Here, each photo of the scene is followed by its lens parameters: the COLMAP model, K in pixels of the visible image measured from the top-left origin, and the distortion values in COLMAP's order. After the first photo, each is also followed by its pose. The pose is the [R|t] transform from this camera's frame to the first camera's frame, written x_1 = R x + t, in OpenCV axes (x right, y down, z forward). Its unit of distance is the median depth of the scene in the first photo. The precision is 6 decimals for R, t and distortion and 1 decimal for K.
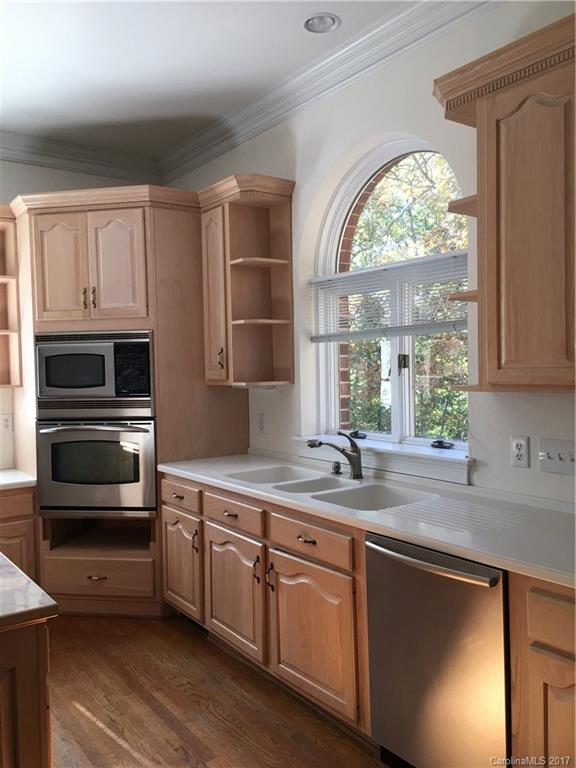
lens RADIAL K [[652.7, 0, 289.6], [0, 652.7, 381.1], [0, 0, 1]] dist [0.056785, -0.043661]
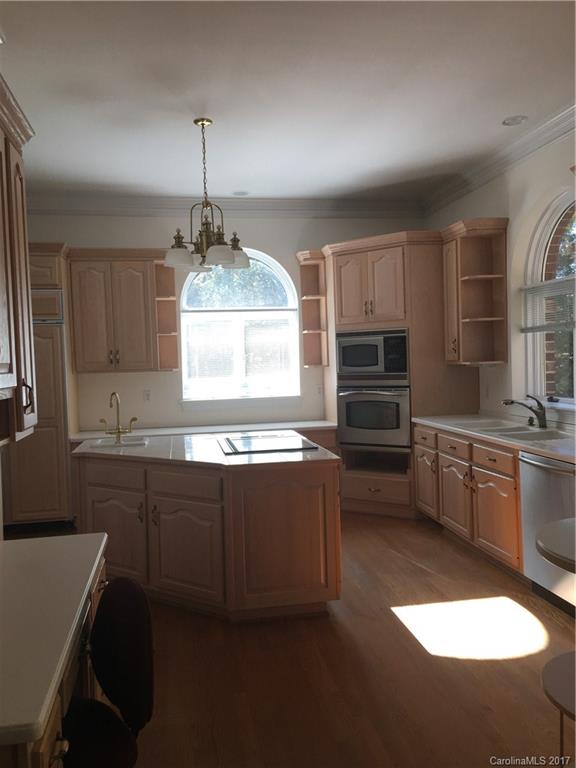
lens RADIAL K [[652.7, 0, 289.4], [0, 652.7, 385.0], [0, 0, 1]] dist [0.056785, -0.043661]
pose [[0.900368, 0.008828, -0.435039, 0.196705], [0.004880, 0.999526, 0.030383, 0.006527], [0.435102, -0.029479, 0.899899, -0.466393]]
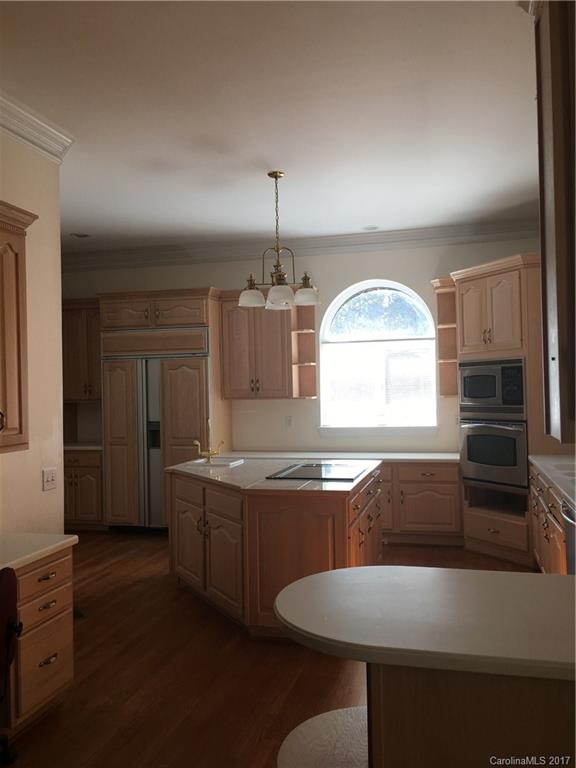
lens RADIAL K [[652.7, 0, 295.2], [0, 652.7, 386.2], [0, 0, 1]] dist [0.056785, -0.043661]
pose [[0.632199, 0.002332, -0.774802, 0.555634], [-0.007710, 0.999965, -0.003281, -0.008180], [0.774768, 0.008047, 0.632195, -0.248183]]
